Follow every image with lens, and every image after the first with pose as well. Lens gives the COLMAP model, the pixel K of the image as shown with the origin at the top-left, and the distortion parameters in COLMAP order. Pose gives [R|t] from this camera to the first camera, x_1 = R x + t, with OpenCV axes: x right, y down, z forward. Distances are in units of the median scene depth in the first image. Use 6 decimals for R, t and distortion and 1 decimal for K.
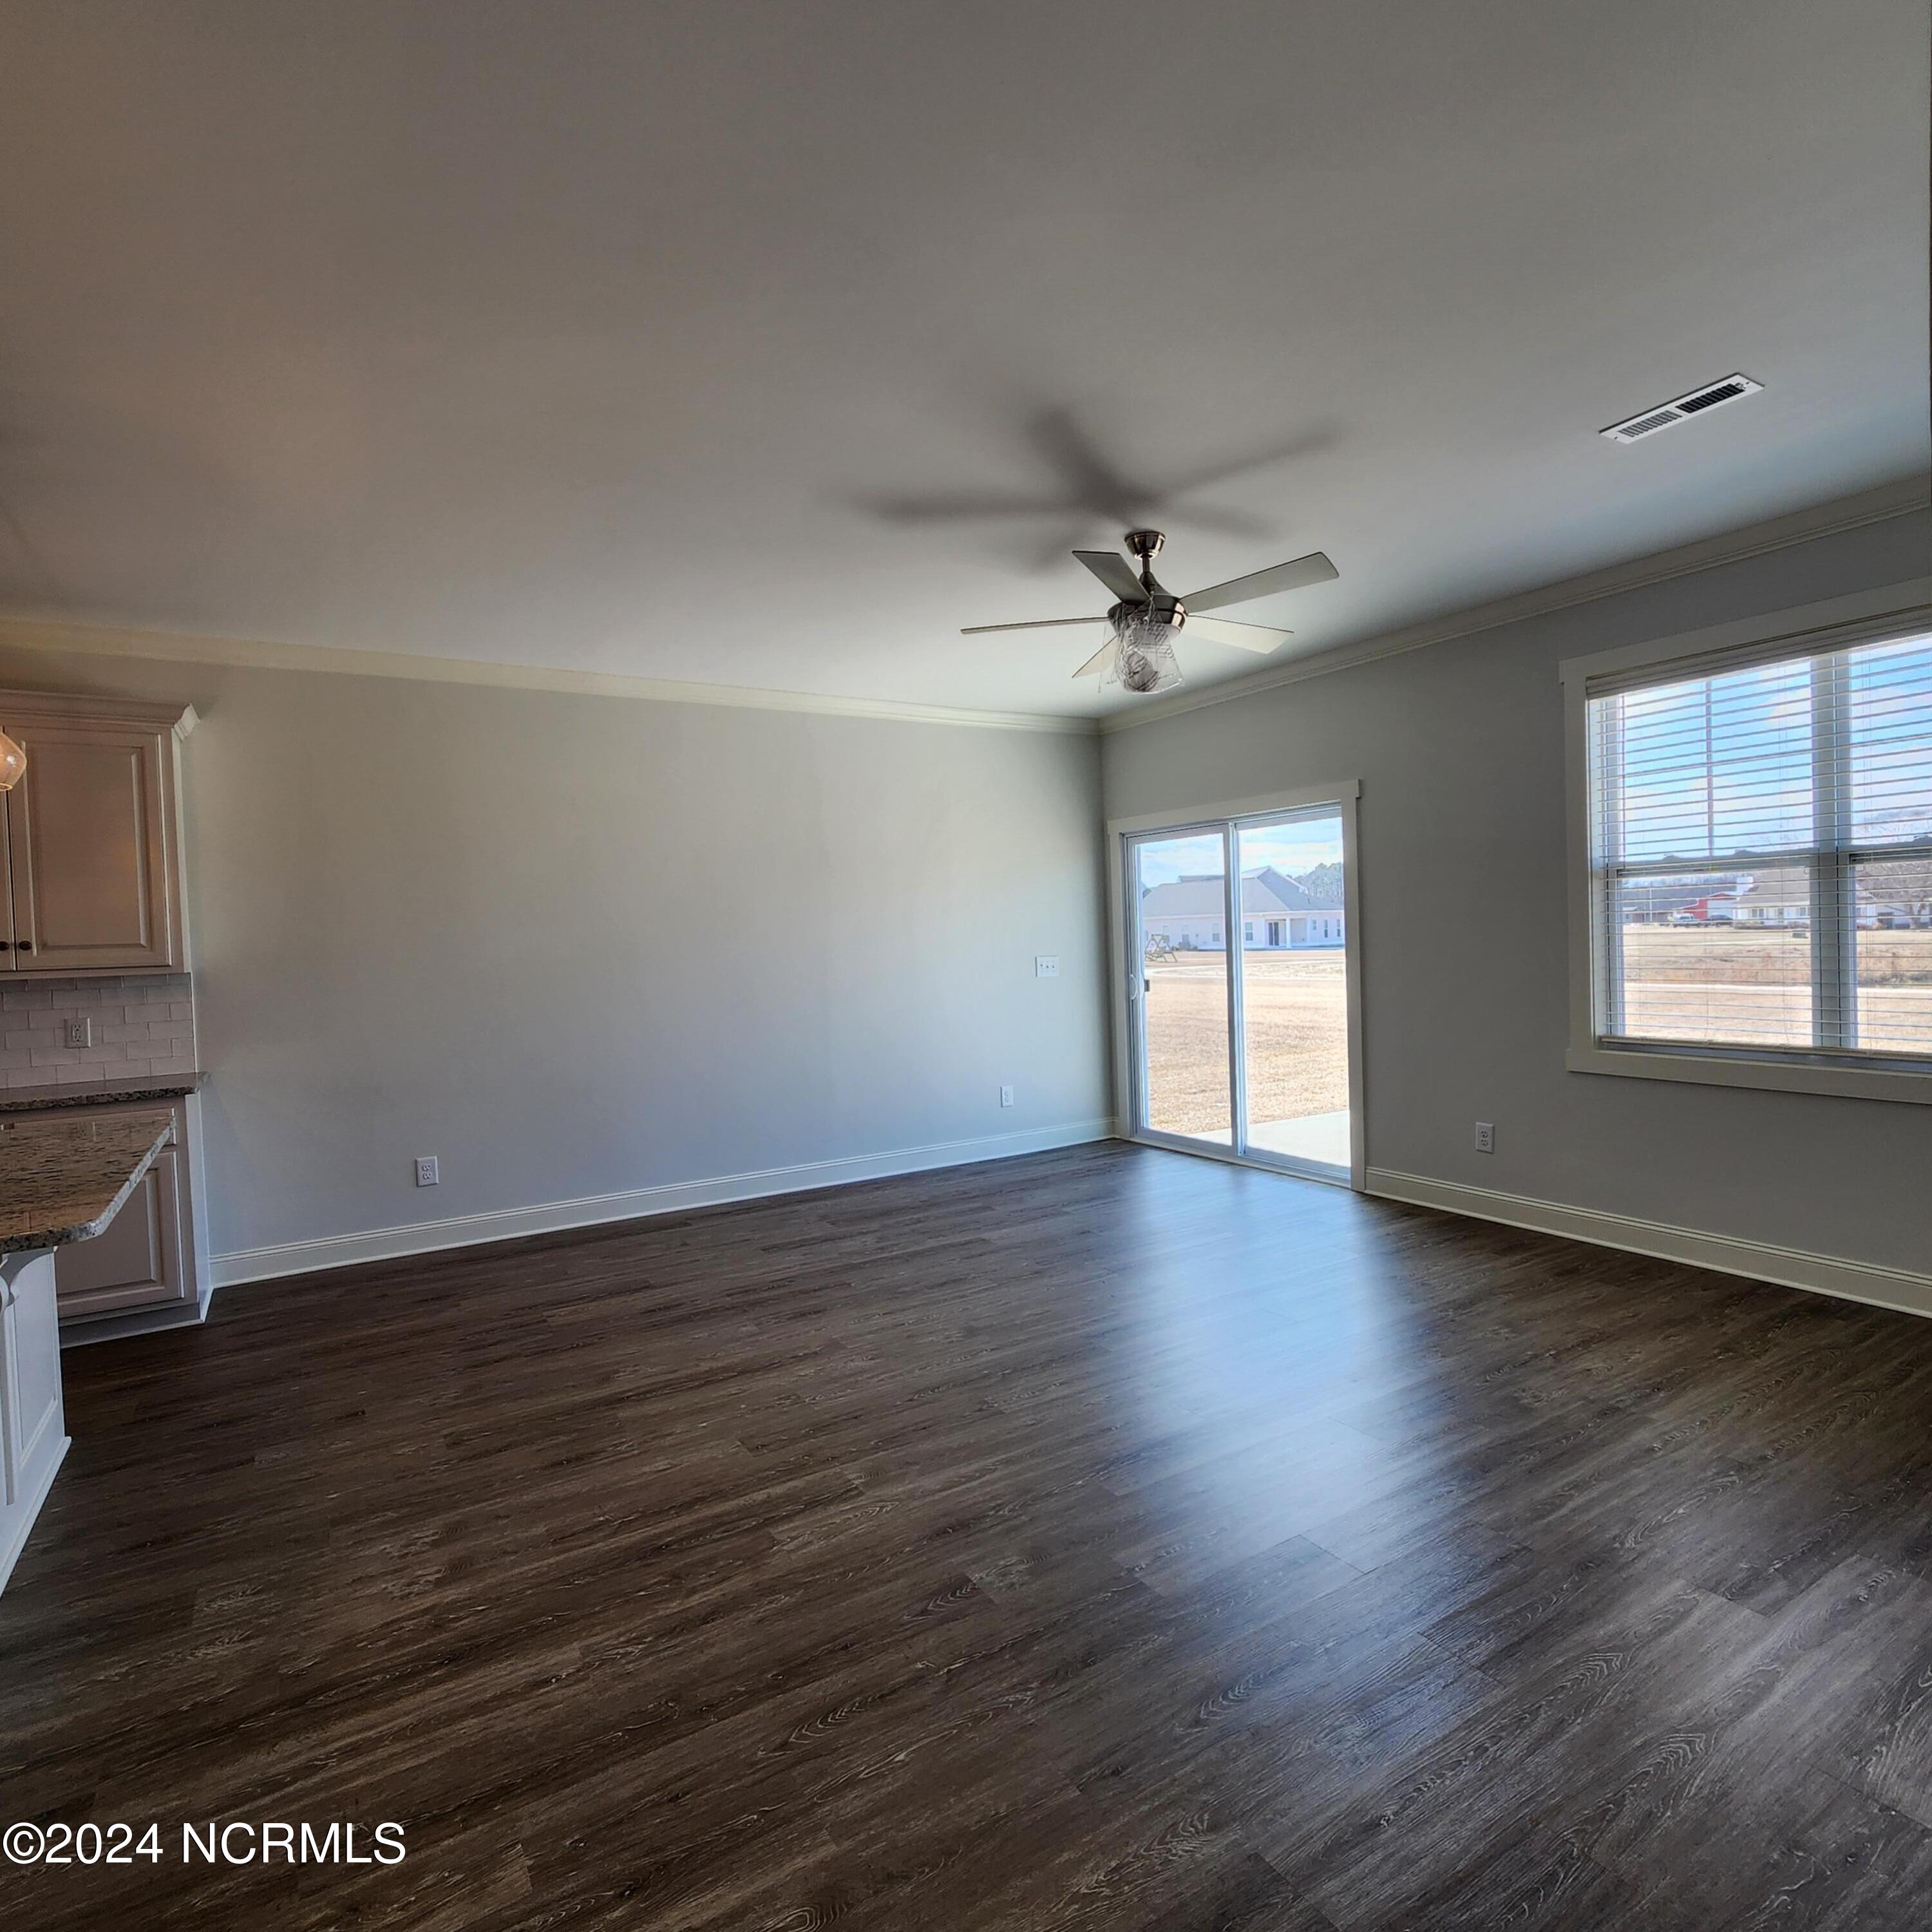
lens RADIAL K [[1087.5, 0, 980.9], [0, 1087.5, 962.2], [0, 0, 1]] dist [0.001494, -0.002044]
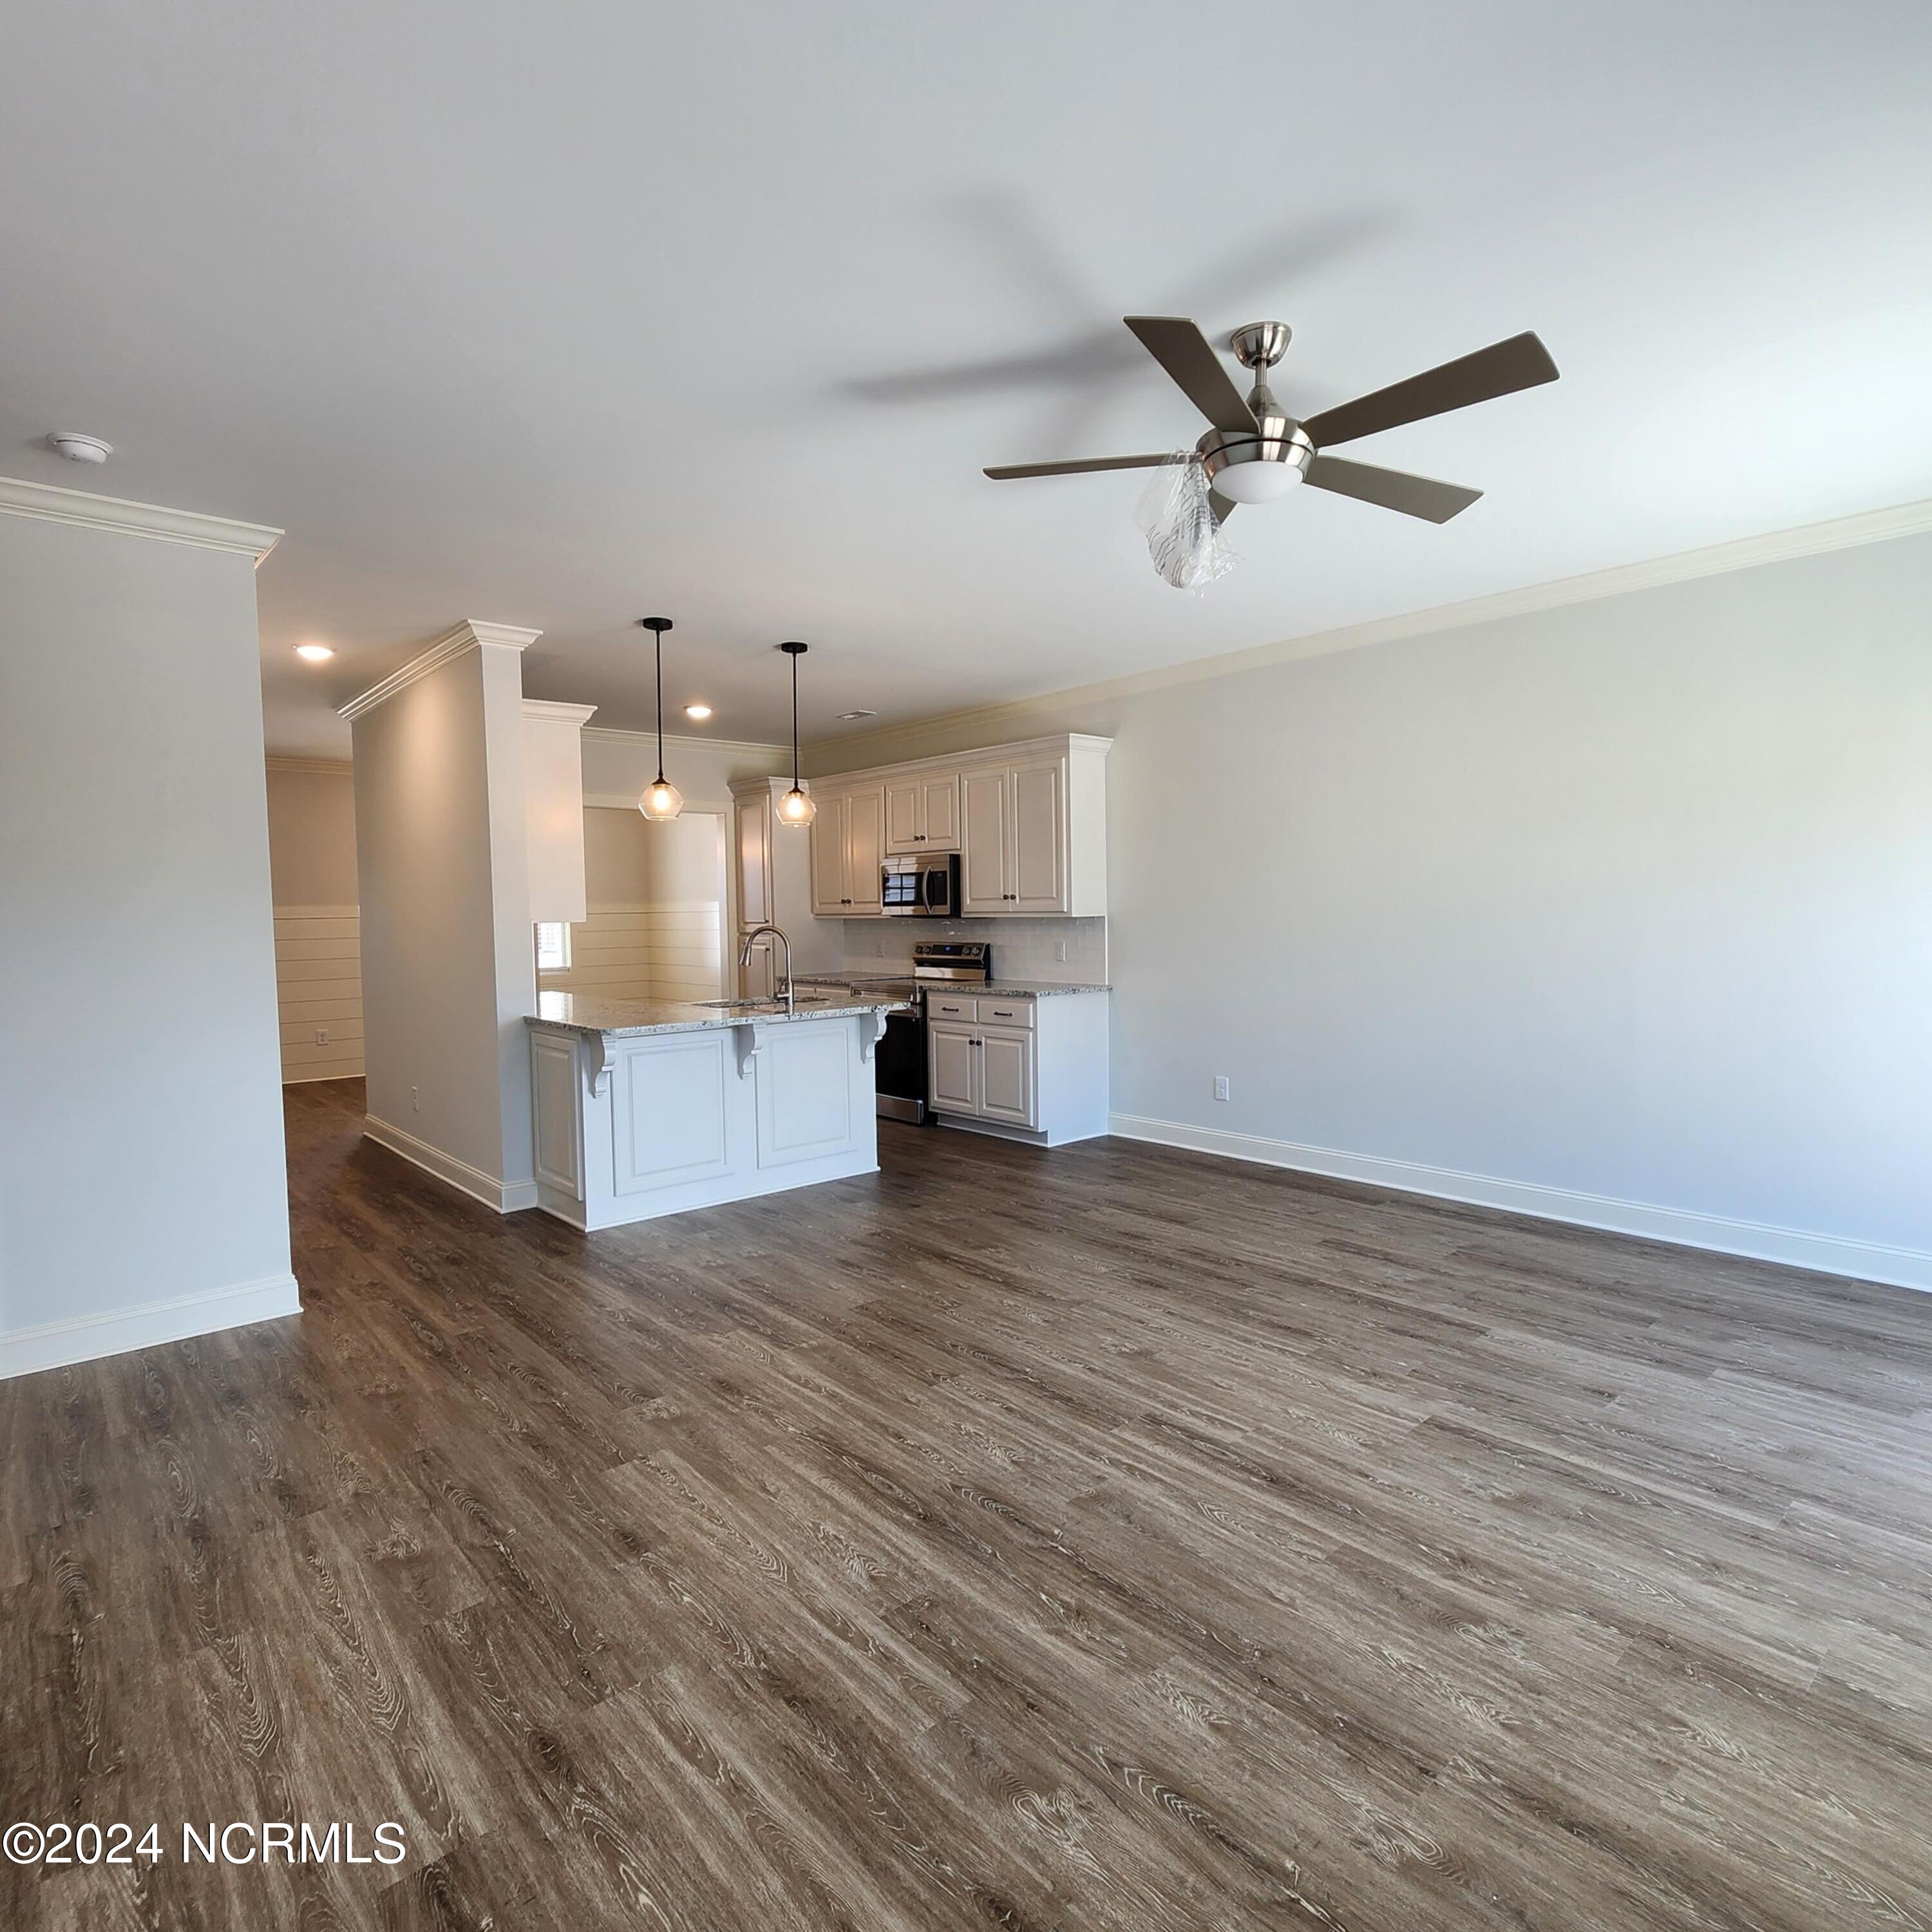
lens RADIAL K [[1087.5, 0, 980.9], [0, 1087.5, 962.2], [0, 0, 1]] dist [0.001494, -0.002044]
pose [[0.167588, 0.083129, -0.982346, 0.784229], [-0.014019, 0.996539, 0.081938, -0.052498], [0.985757, 0.000040, 0.168174, 0.685122]]
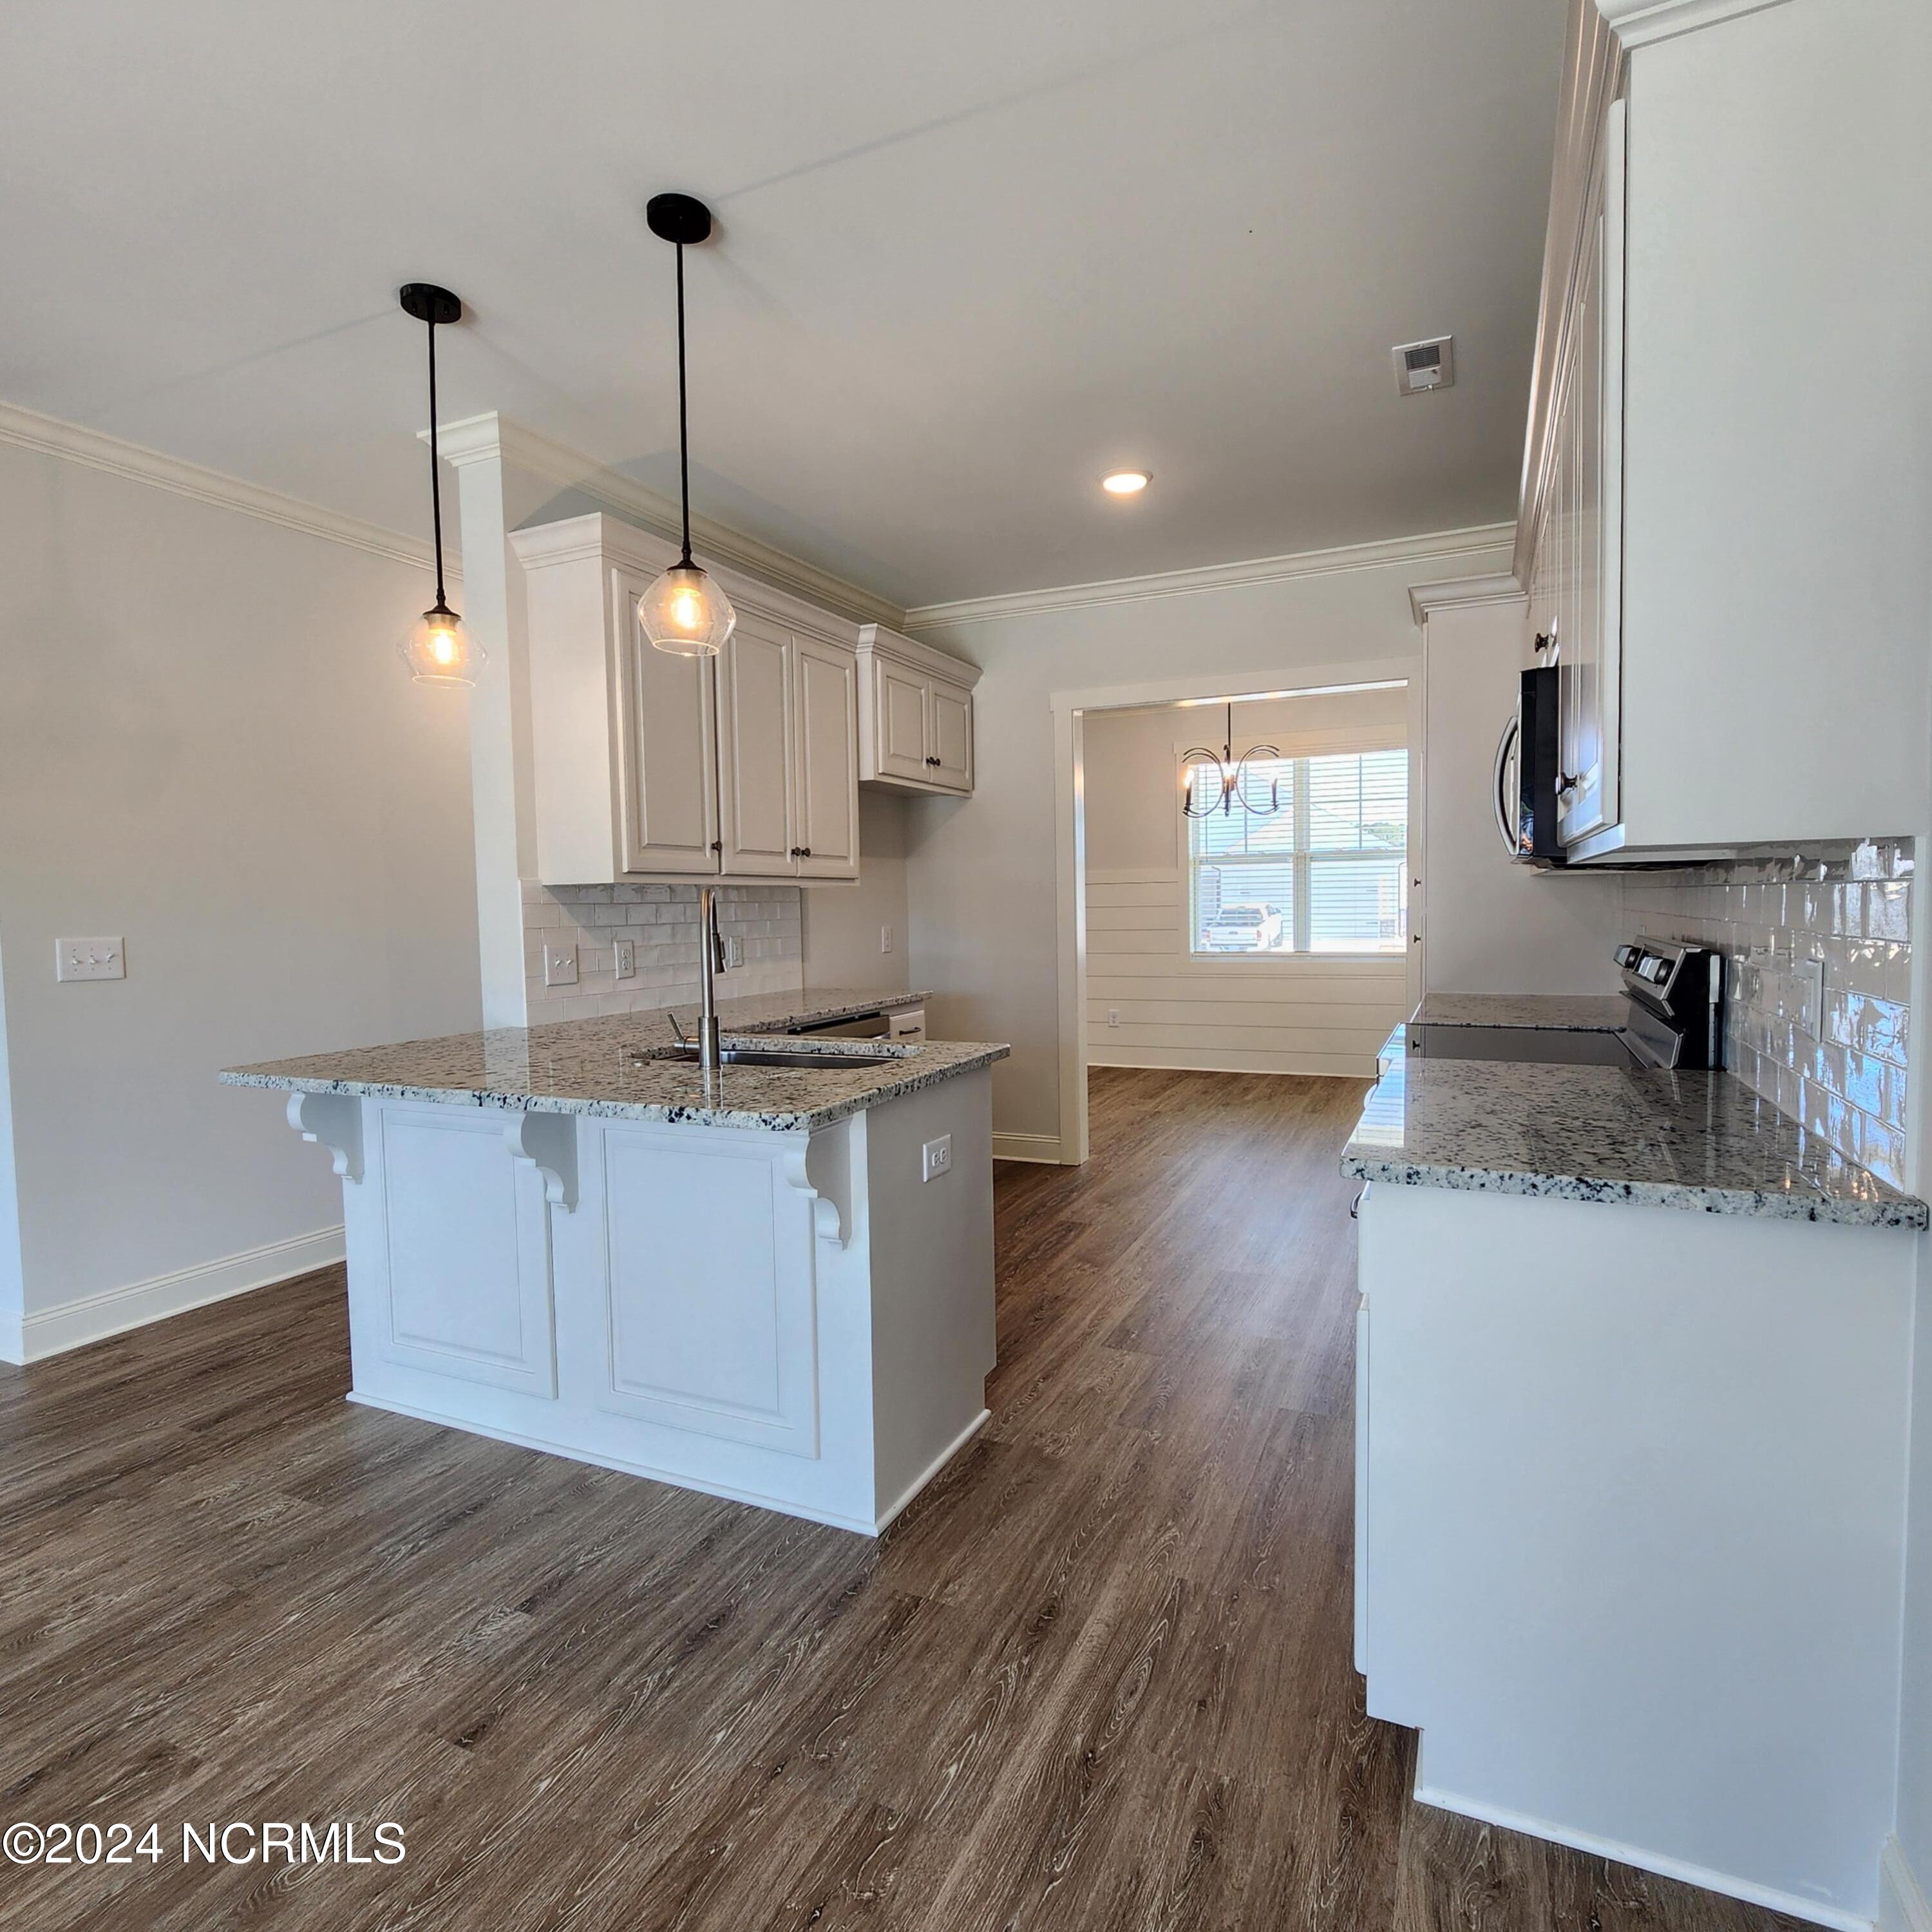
lens RADIAL K [[1087.5, 0, 980.9], [0, 1087.5, 962.2], [0, 0, 1]] dist [0.001494, -0.002044]
pose [[-0.836247, 0.076401, -0.543005, -0.433321], [0.032342, 0.995394, 0.090245, 0.010085], [0.547399, 0.057905, -0.834866, 1.273155]]
